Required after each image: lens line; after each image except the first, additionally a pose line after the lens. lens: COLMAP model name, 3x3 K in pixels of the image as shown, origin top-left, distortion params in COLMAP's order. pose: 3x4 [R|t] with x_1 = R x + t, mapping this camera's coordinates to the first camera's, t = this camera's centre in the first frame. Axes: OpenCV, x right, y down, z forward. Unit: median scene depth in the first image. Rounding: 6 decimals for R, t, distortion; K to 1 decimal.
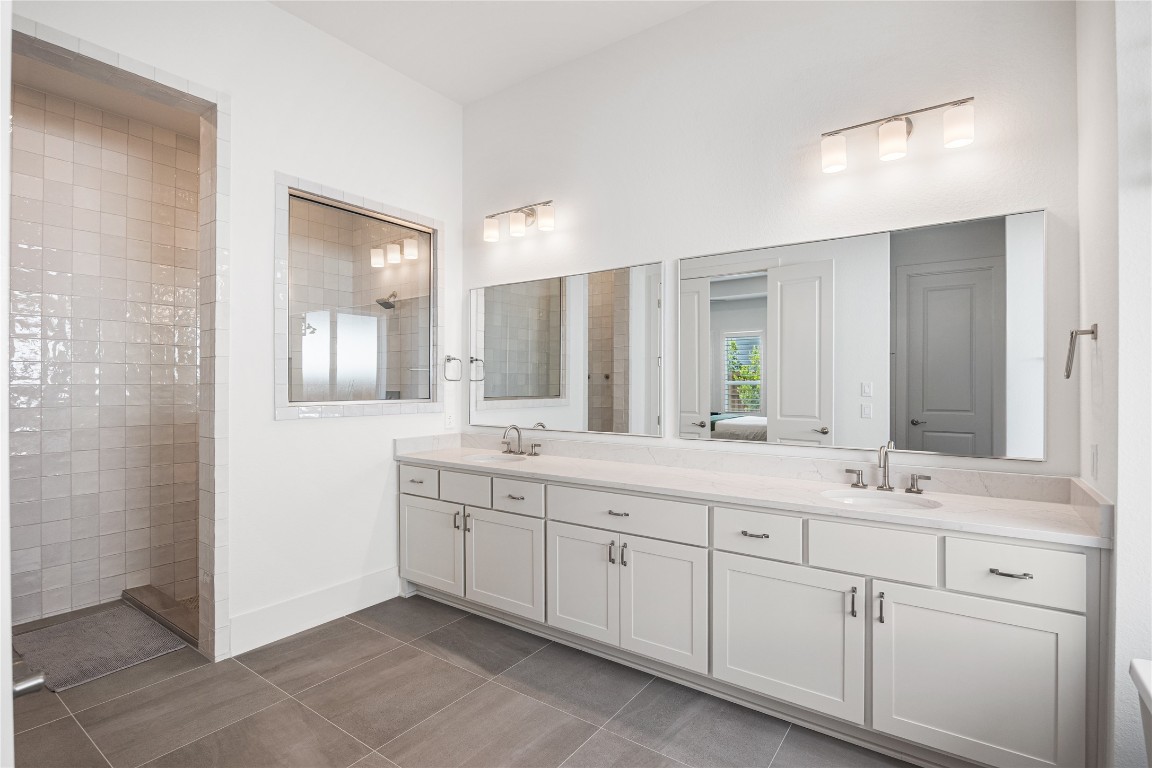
lens RADIAL K [[552.8, 0, 576.5], [0, 552.8, 382.4], [0, 0, 1]] dist [-0.000942, 0.000087]
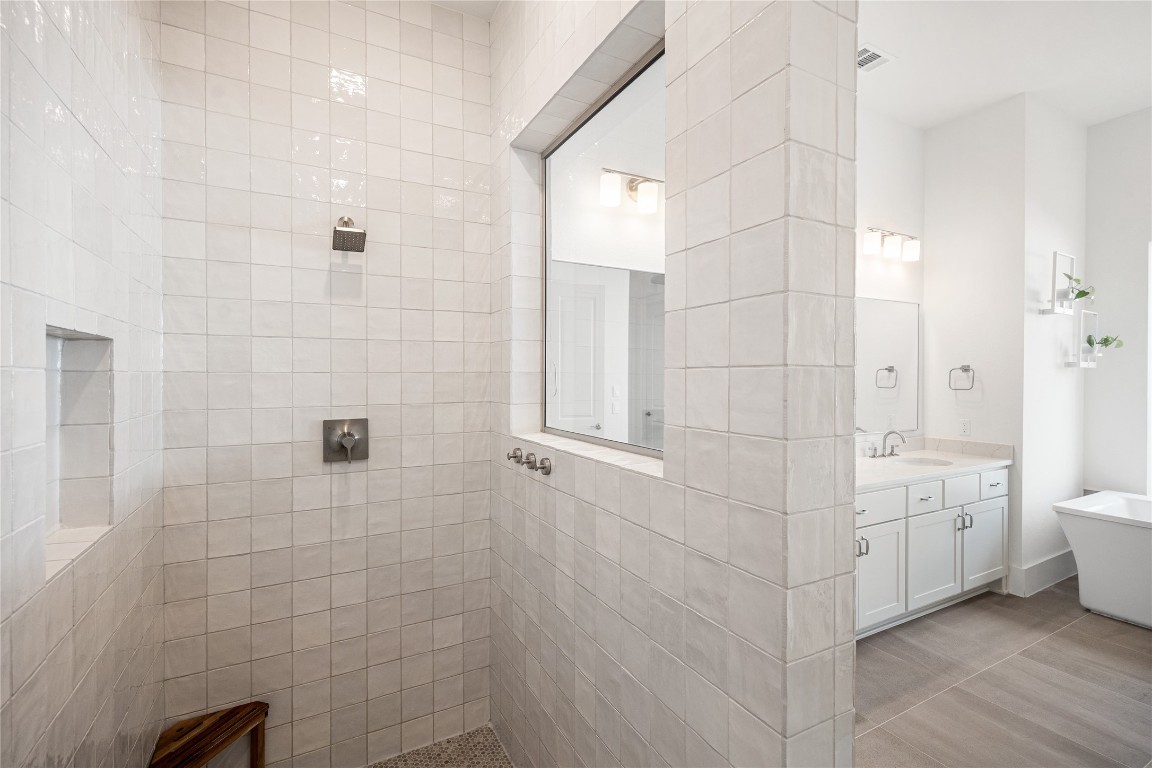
lens RADIAL K [[506.4, 0, 572.1], [0, 506.4, 382.5], [0, 0, 1]] dist [0.005070, 0.000571]
pose [[0.443024, -0.005017, 0.896495, -1.222117], [-0.003762, 0.999965, 0.007455, -0.037276], [-0.896502, -0.006675, 0.442990, 1.170521]]
